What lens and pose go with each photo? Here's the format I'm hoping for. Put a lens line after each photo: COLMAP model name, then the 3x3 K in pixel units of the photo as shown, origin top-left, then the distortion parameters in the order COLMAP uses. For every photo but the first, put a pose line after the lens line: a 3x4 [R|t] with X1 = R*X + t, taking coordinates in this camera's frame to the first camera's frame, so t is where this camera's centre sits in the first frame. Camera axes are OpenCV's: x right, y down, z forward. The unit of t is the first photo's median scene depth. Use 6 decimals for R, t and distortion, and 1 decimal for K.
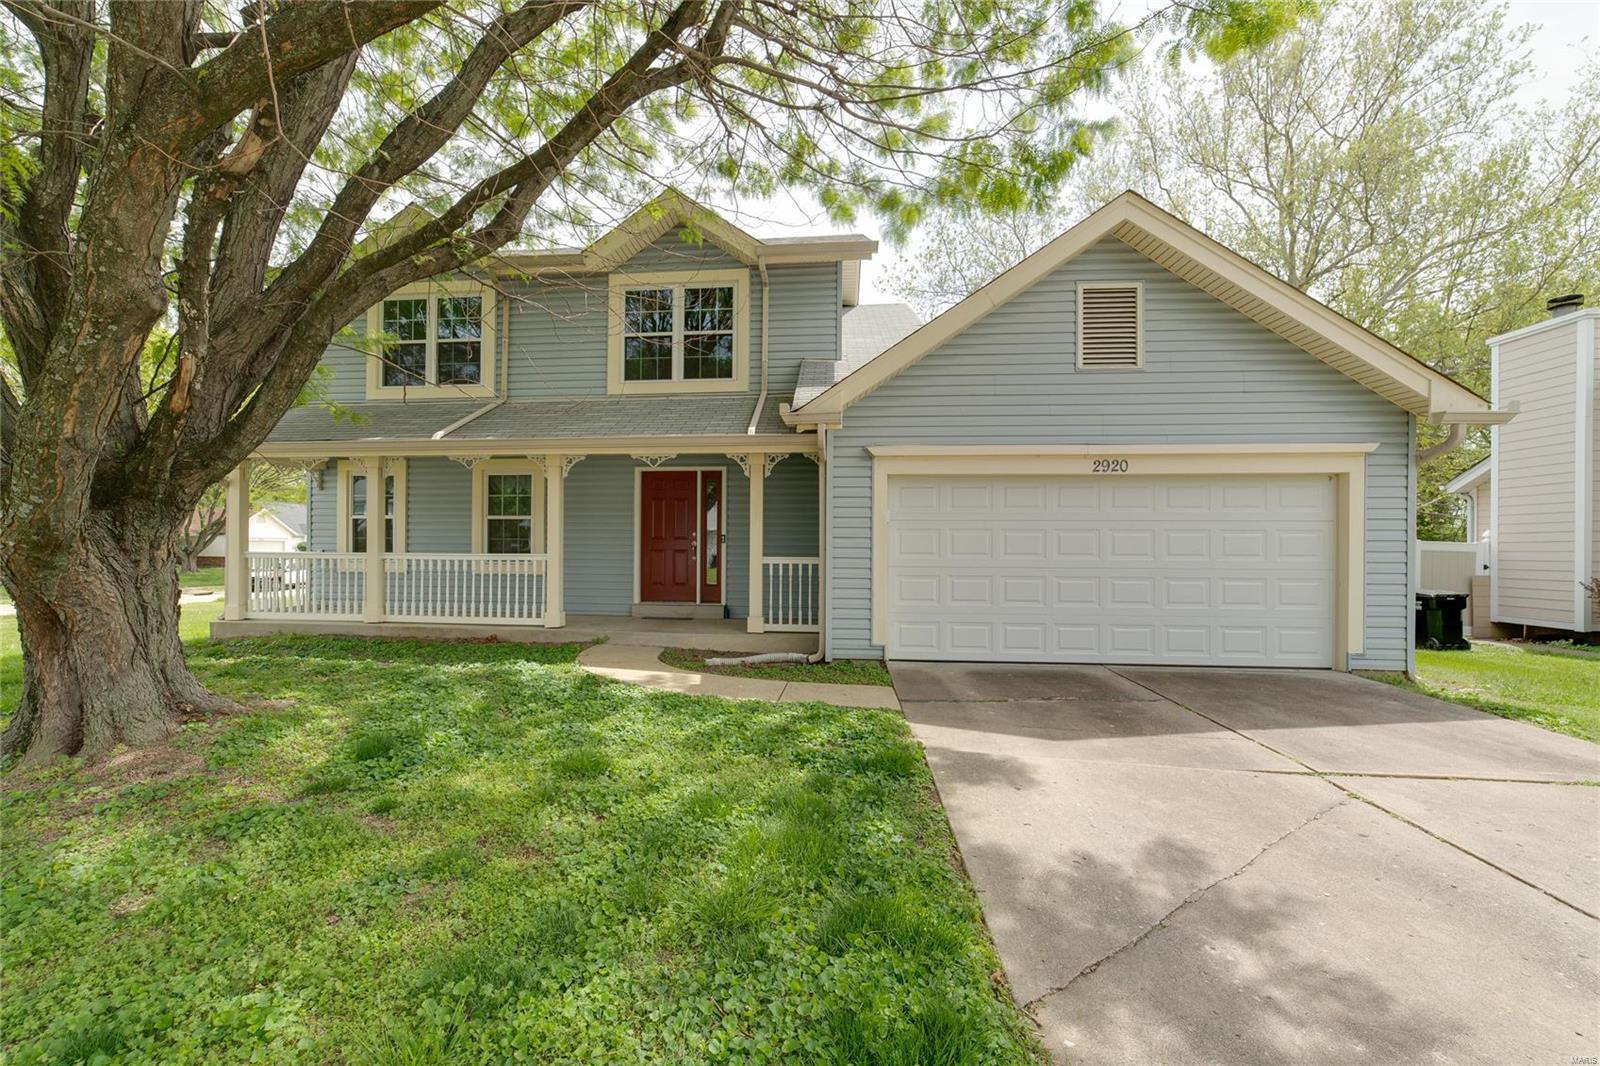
lens RADIAL K [[641.1, 0, 798.9], [0, 641.1, 565.2], [0, 0, 1]] dist [-0.009141, 0.006291]
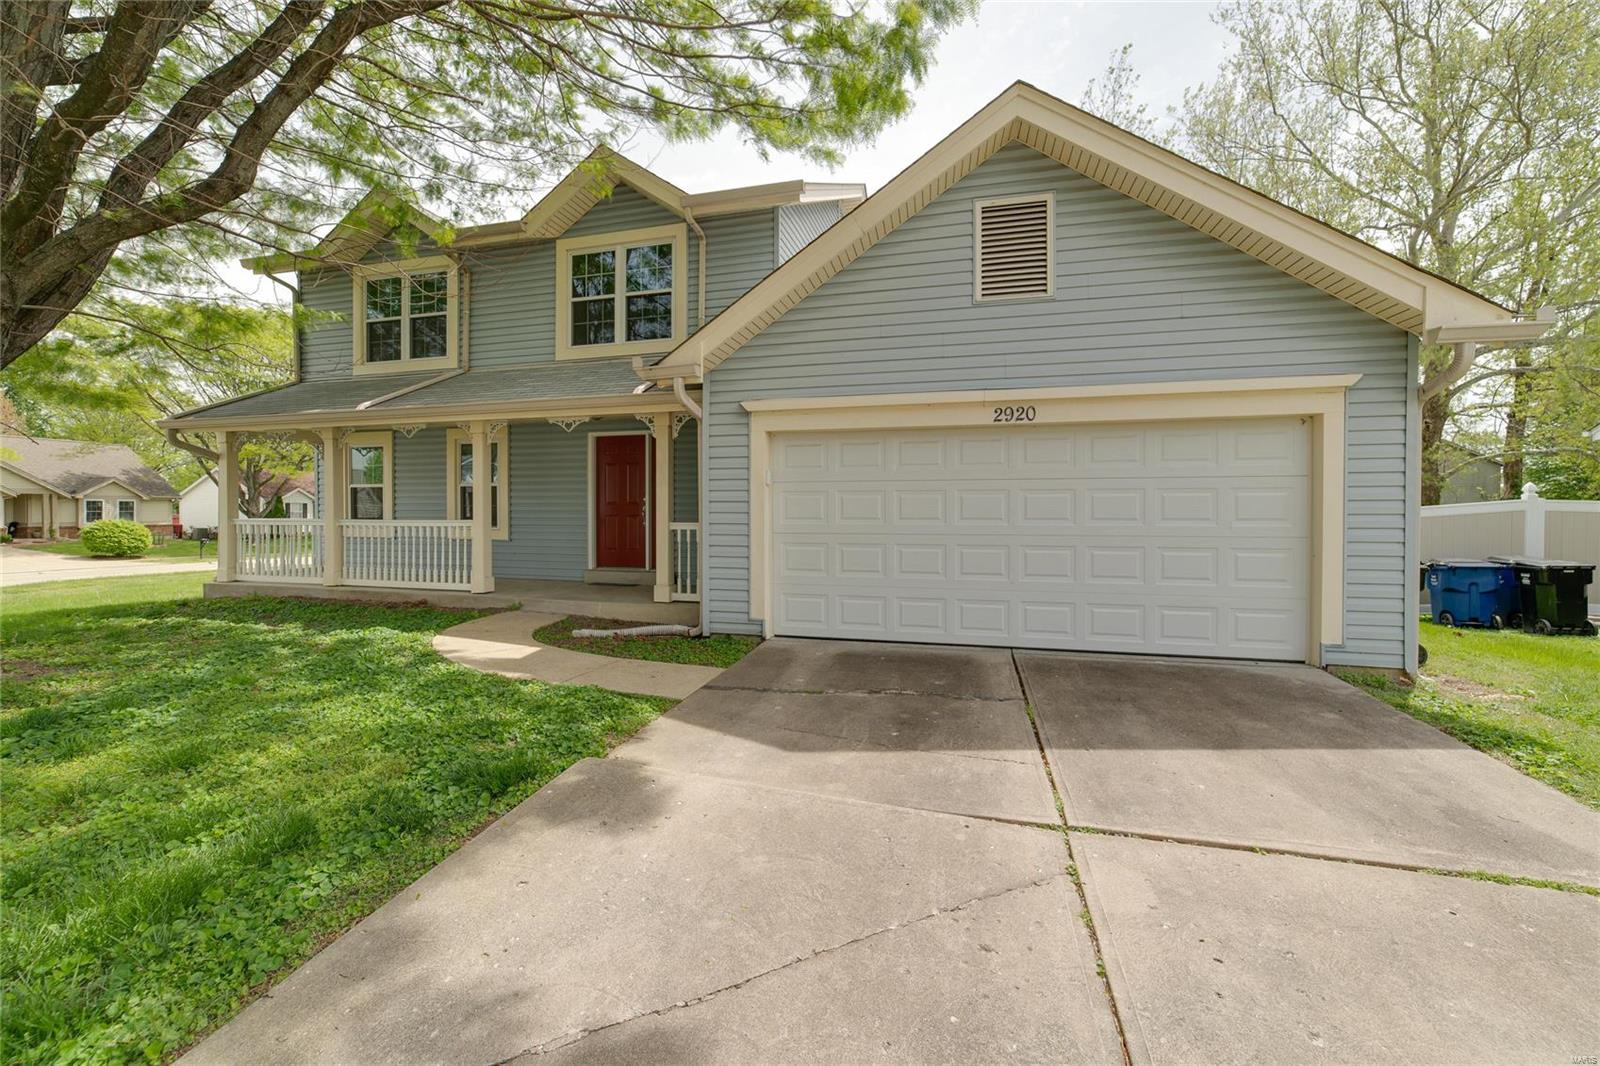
lens RADIAL K [[620.8, 0, 802.3], [0, 620.8, 530.9], [0, 0, 1]] dist [-0.003498, -0.000007]
pose [[0.987153, -0.000877, -0.159776, 0.322738], [0.001546, 0.999991, 0.004058, -0.004540], [0.159771, -0.004253, 0.987145, 0.137524]]
